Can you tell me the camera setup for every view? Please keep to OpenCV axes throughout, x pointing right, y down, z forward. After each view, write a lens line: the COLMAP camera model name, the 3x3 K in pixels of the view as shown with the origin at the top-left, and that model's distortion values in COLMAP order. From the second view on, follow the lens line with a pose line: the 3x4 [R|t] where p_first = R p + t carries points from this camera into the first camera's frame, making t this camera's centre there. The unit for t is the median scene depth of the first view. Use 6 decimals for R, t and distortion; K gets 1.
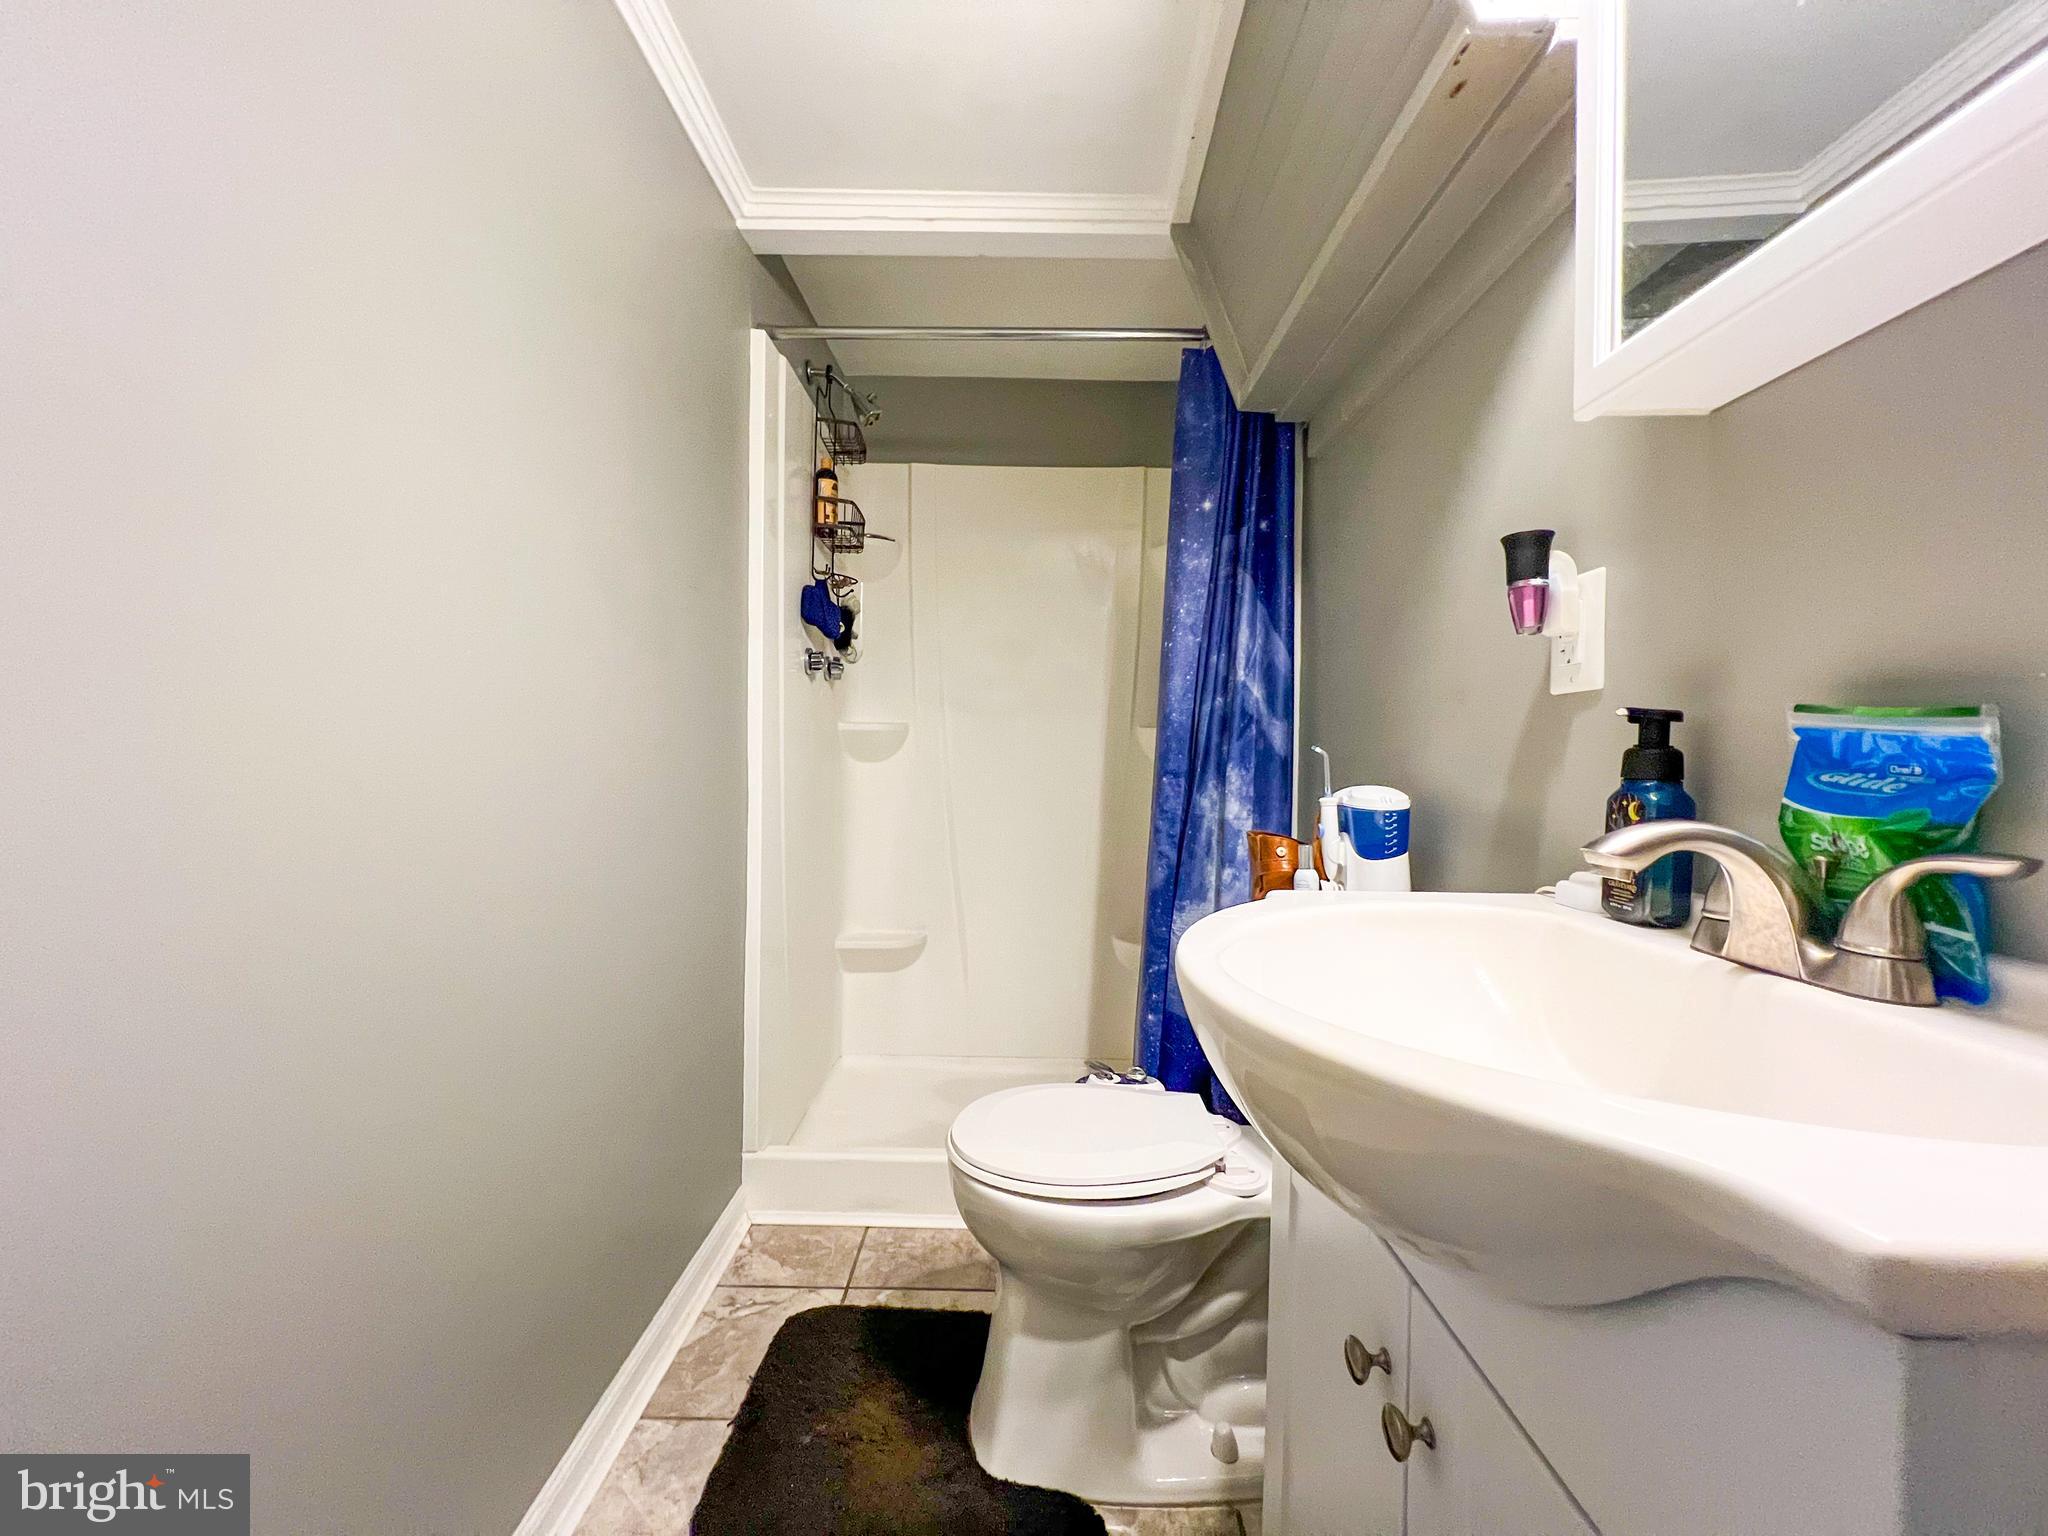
lens RADIAL K [[826.1, 0, 1022.0], [0, 826.1, 761.0], [0, 0, 1]] dist [-0.003462, 0.000096]
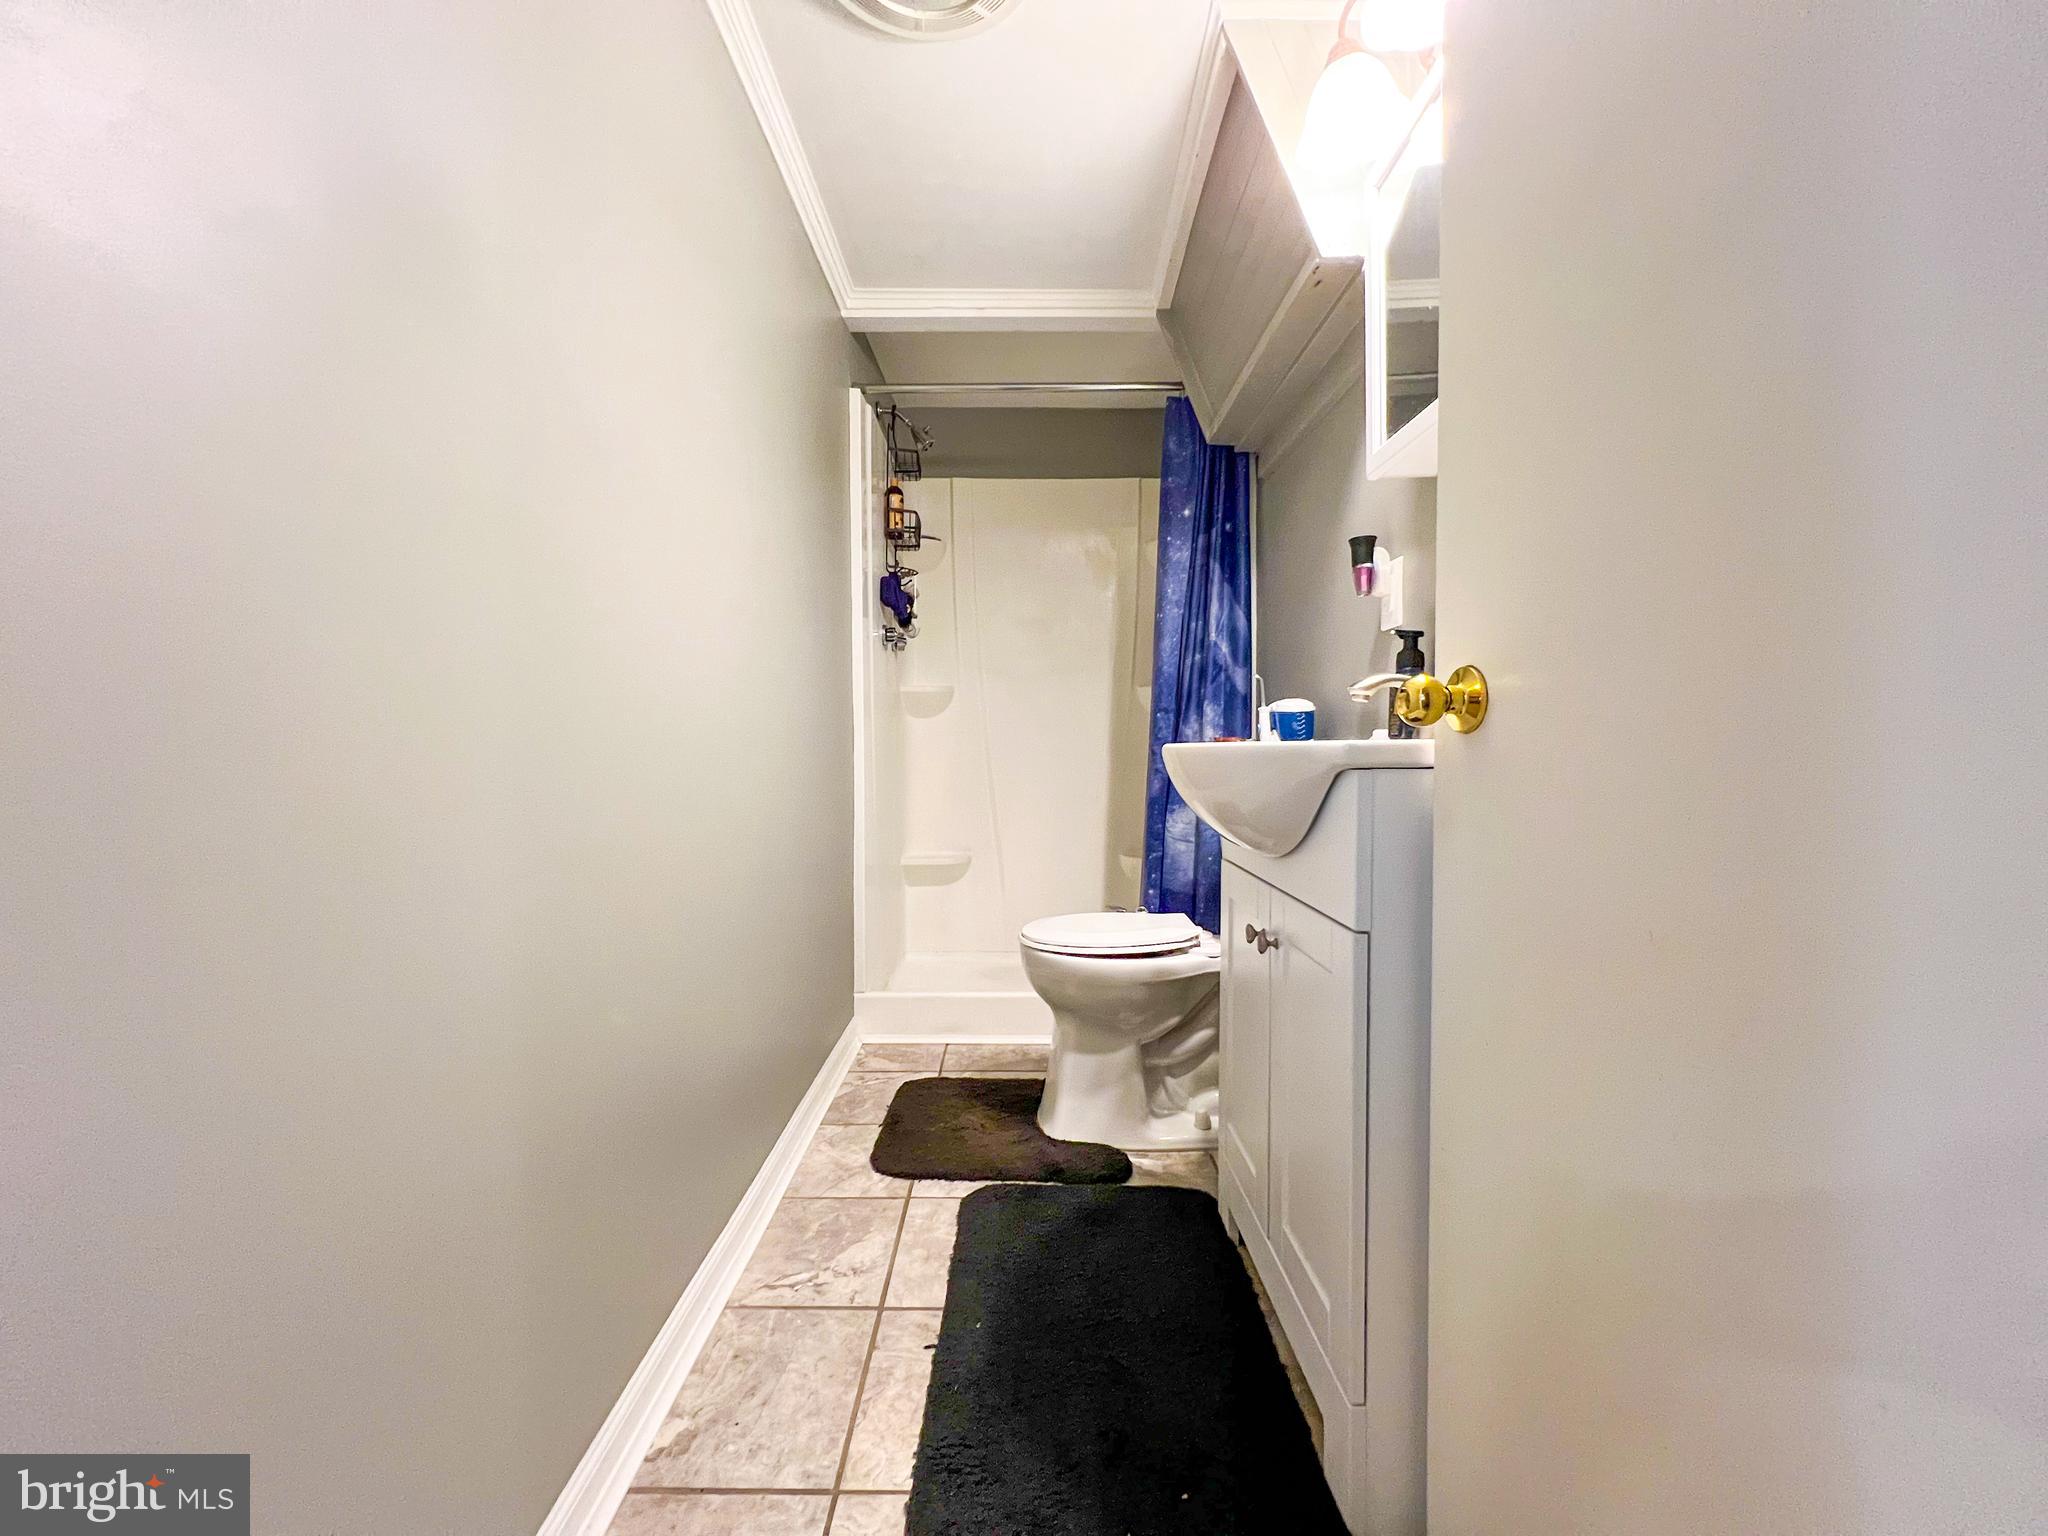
lens RADIAL K [[841.5, 0, 1020.2], [0, 841.5, 764.5], [0, 0, 1]] dist [-0.004536, 0.000067]
pose [[0.999843, -0.017167, 0.004338, -0.064849], [0.017123, 0.999803, 0.010022, 0.089304], [-0.004509, -0.009946, 0.999940, -0.398853]]
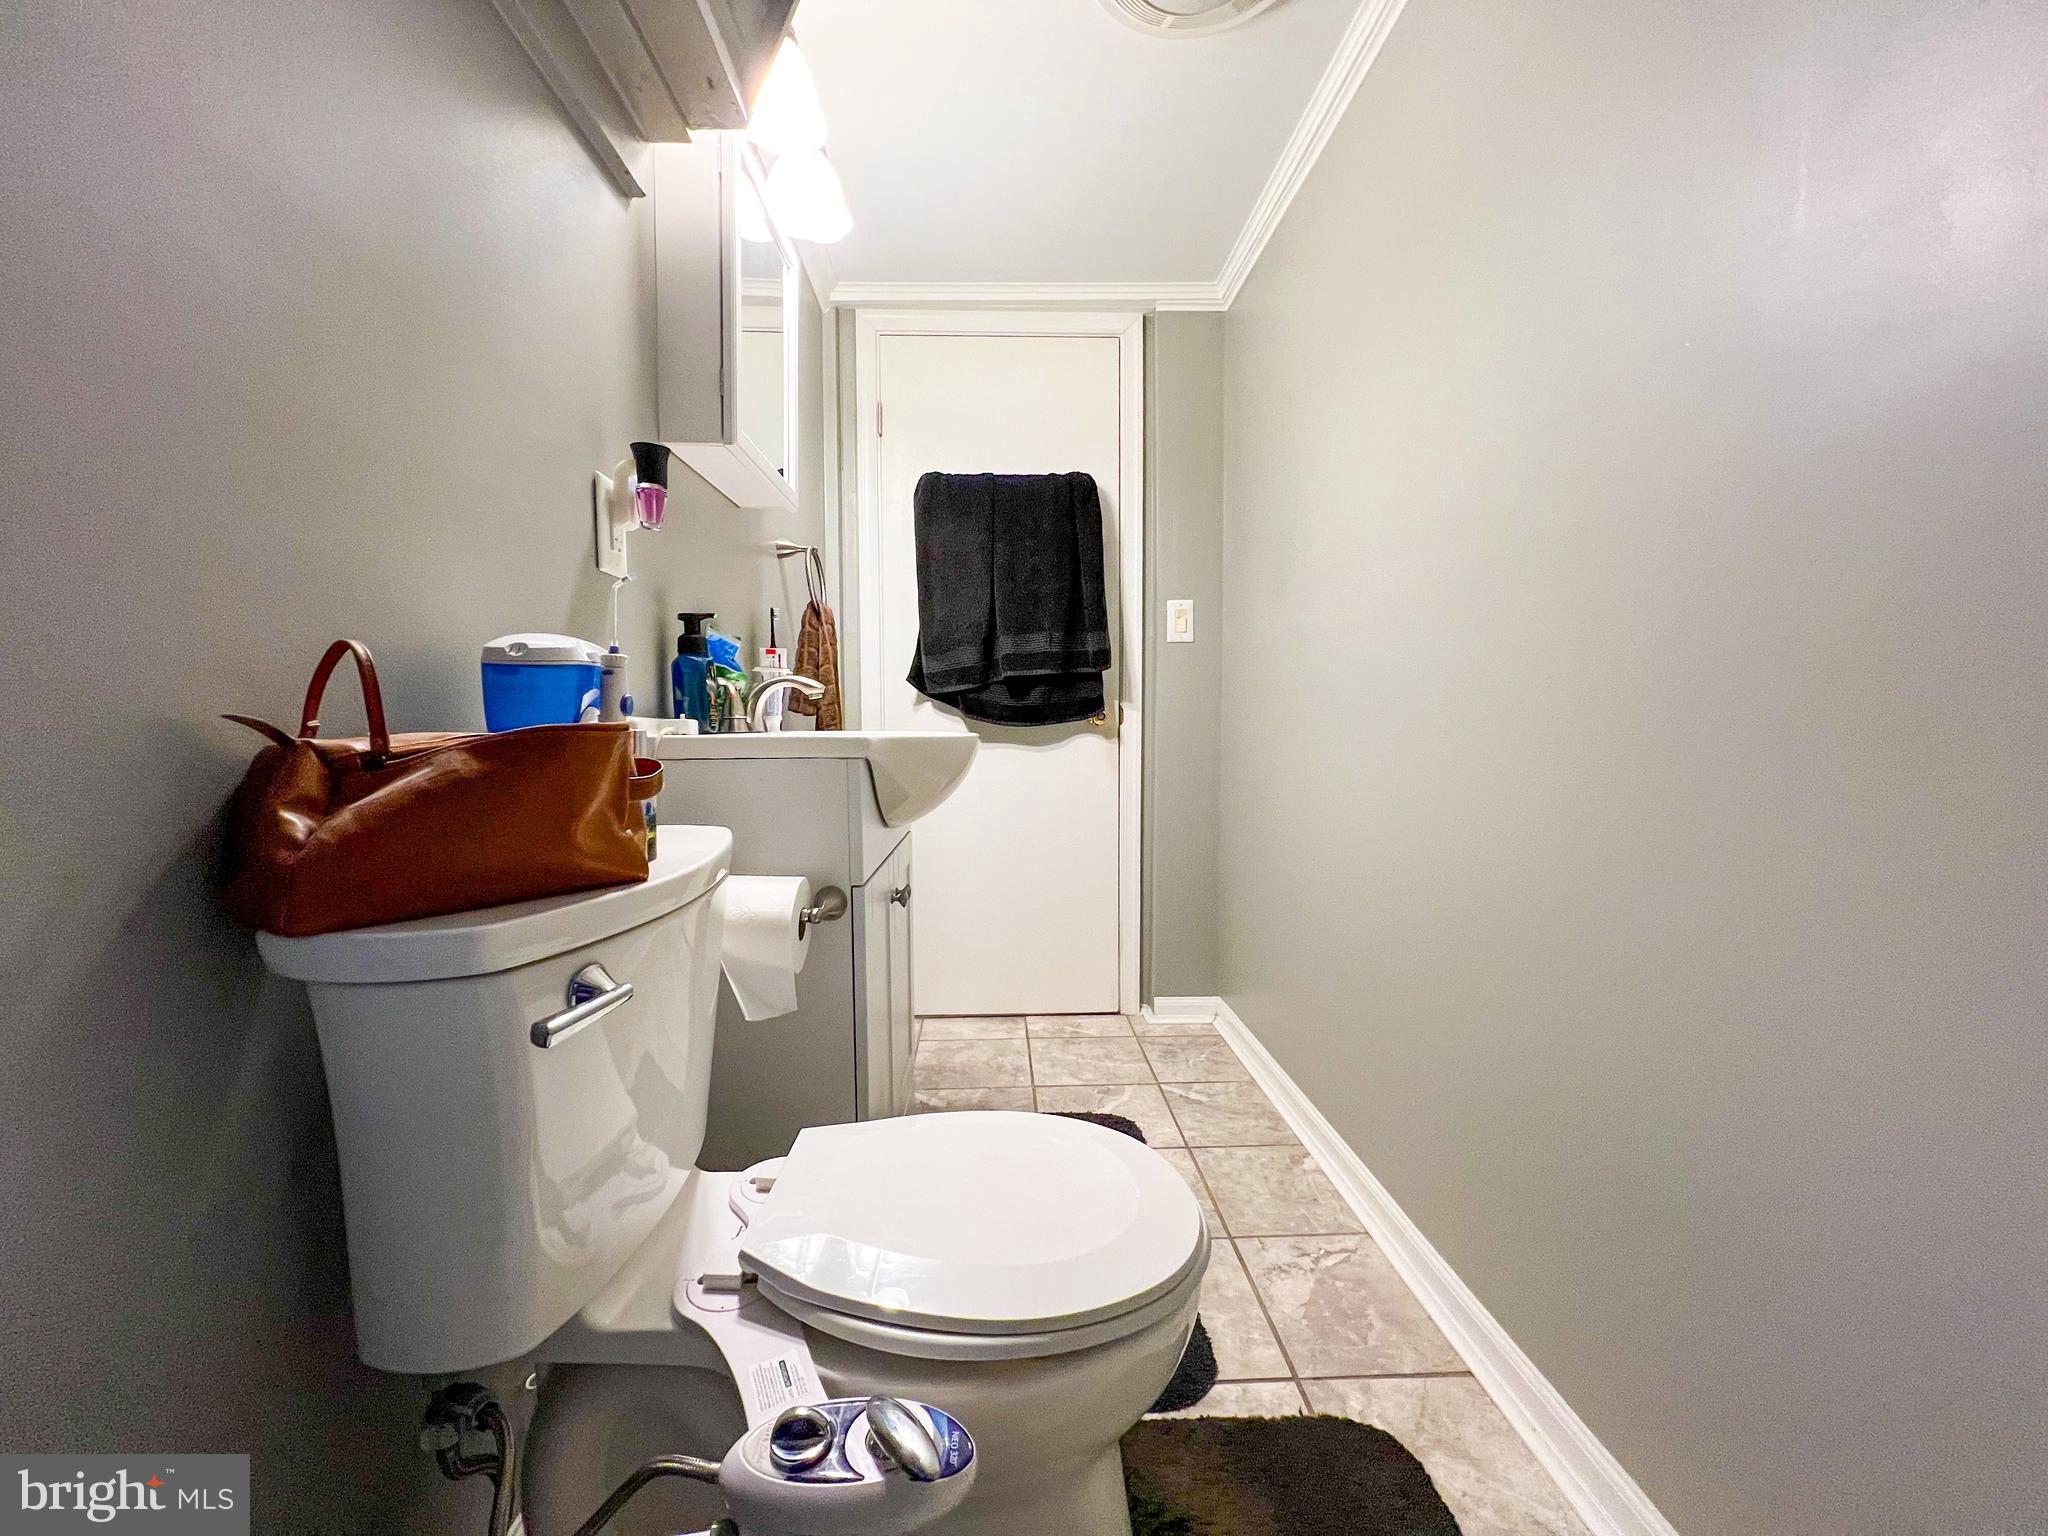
lens RADIAL K [[841.5, 0, 1020.2], [0, 841.5, 764.5], [0, 0, 1]] dist [-0.004536, 0.000067]
pose [[-0.999124, -0.001365, -0.041819, 0.053826], [-0.004081, 0.997882, 0.064917, 0.053174], [0.041642, 0.065031, -0.997014, 1.167543]]
